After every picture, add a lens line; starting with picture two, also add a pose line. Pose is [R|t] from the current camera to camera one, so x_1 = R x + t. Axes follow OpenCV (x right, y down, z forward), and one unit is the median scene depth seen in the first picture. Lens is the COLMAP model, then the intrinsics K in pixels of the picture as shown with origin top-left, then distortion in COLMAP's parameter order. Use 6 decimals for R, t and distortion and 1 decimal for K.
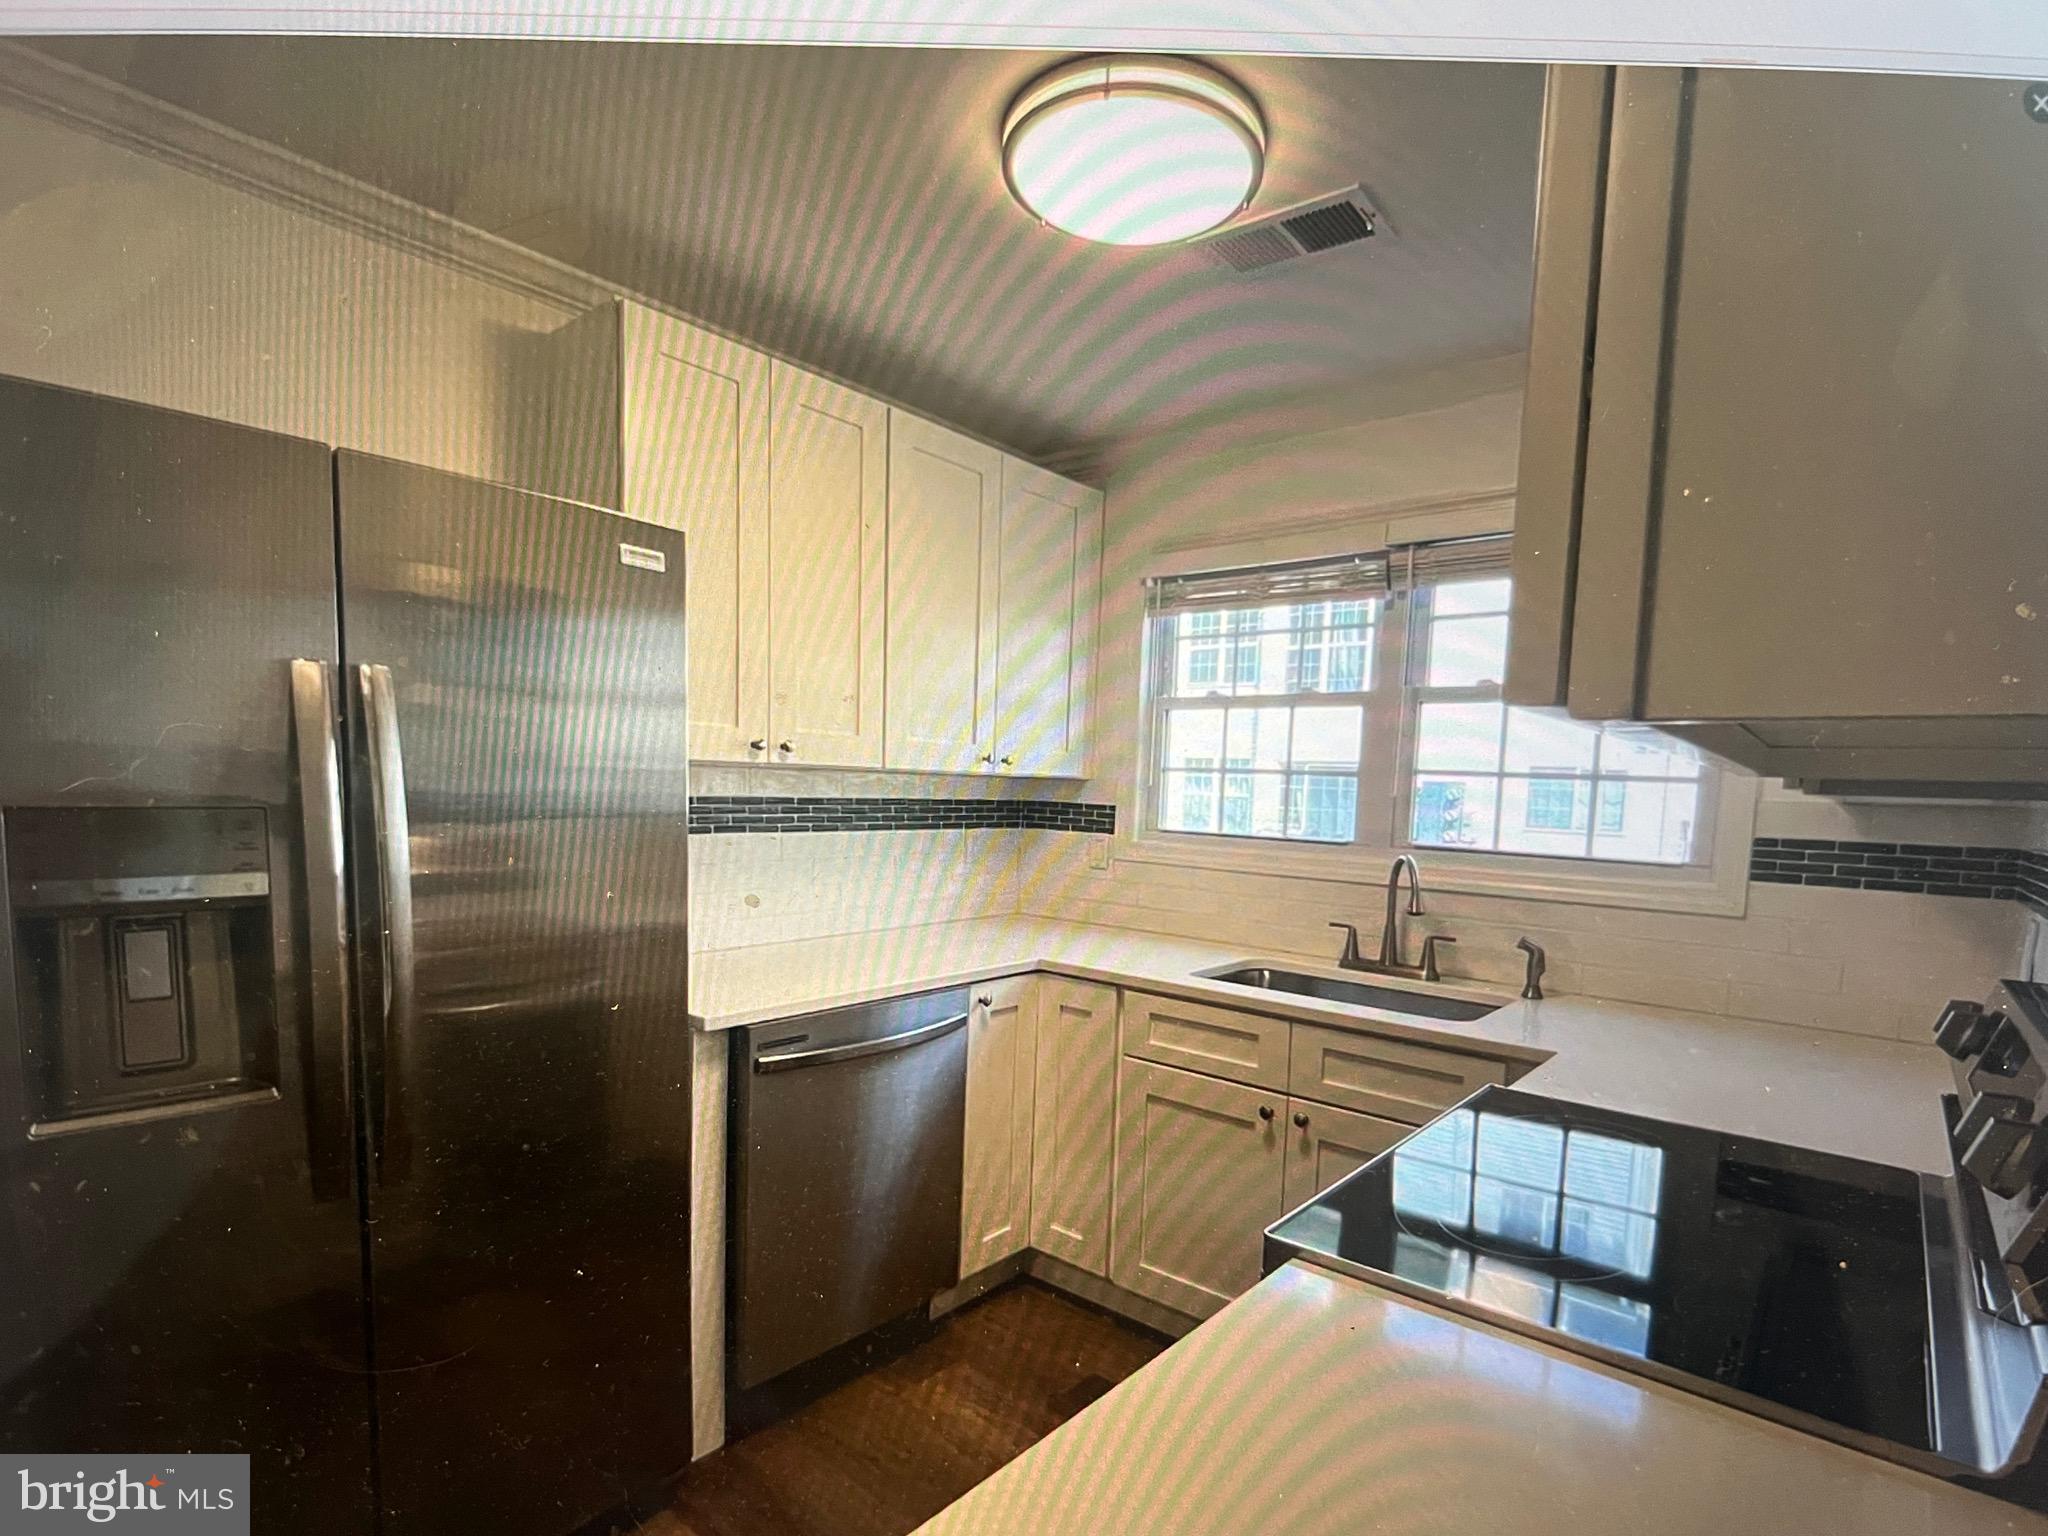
lens RADIAL K [[1059.9, 0, 1087.7], [0, 1059.9, 858.0], [0, 0, 1]] dist [-0.001003, 0.001249]
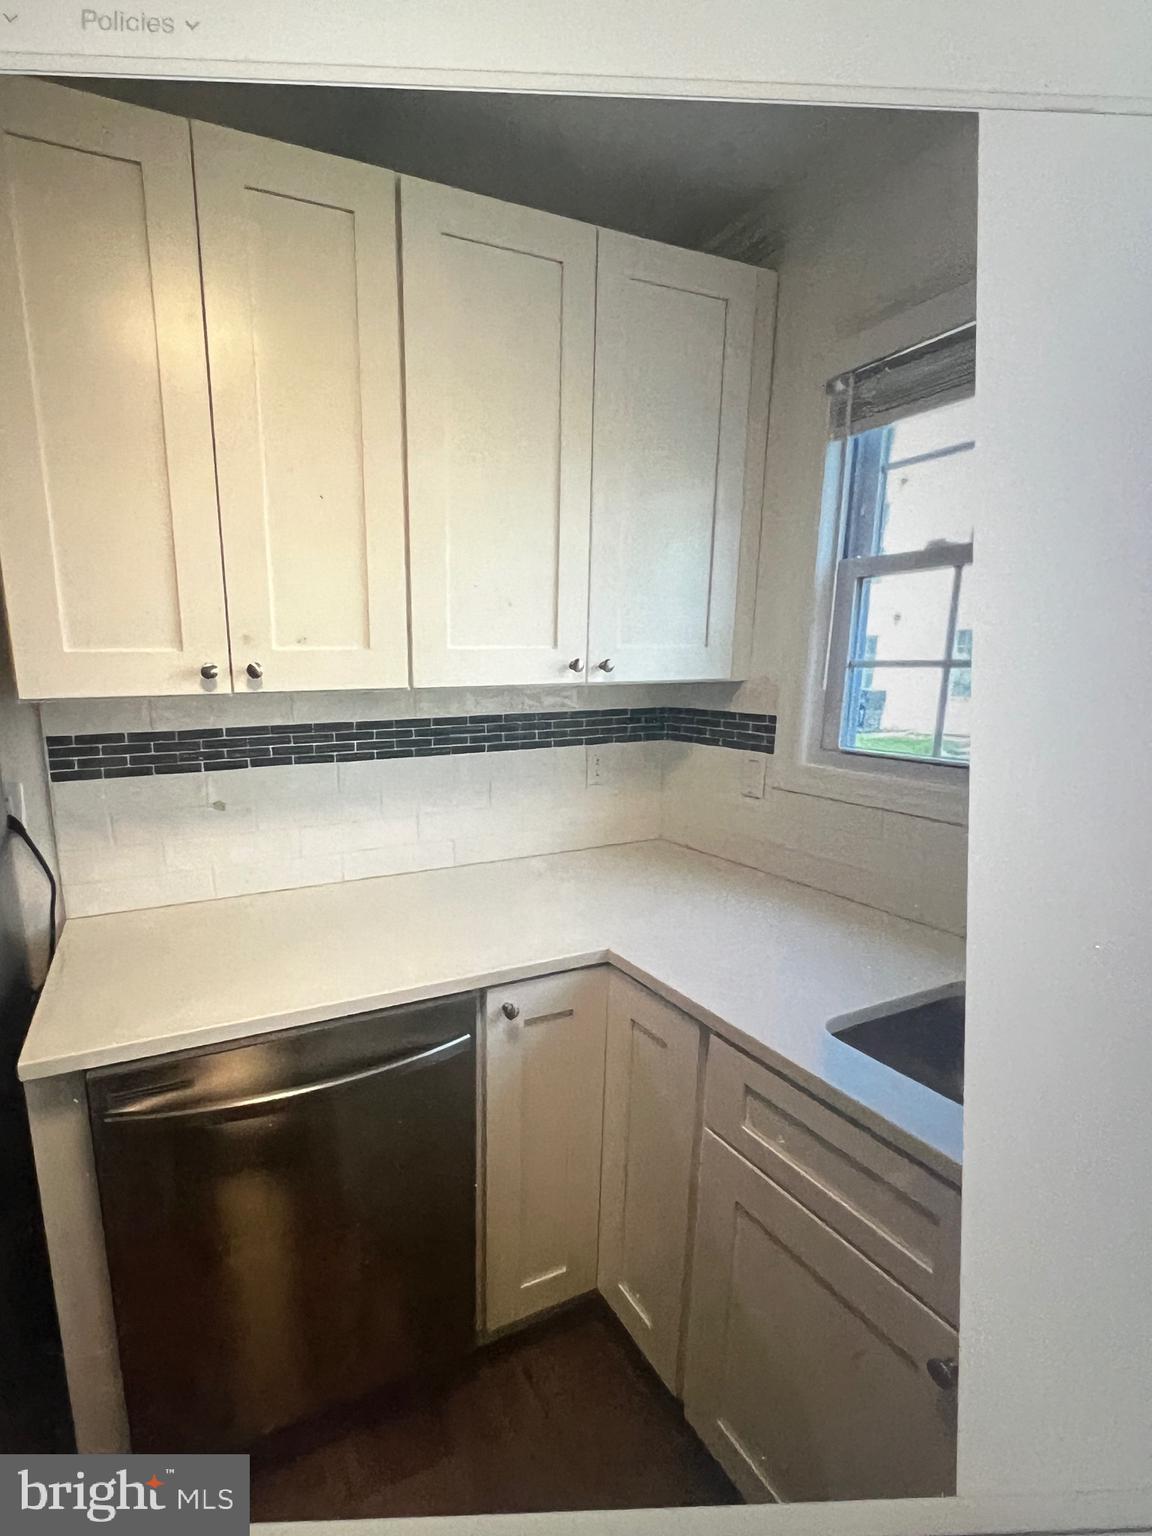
lens RADIAL K [[747.4, 0, 437.3], [0, 747.4, 822.8], [0, 0, 1]] dist [-0.019548, -0.000042]
pose [[0.869628, 0.055985, -0.490522, 0.100668], [0.011713, 0.990931, 0.133863, -0.060642], [0.493568, -0.122157, 0.861086, 0.528620]]
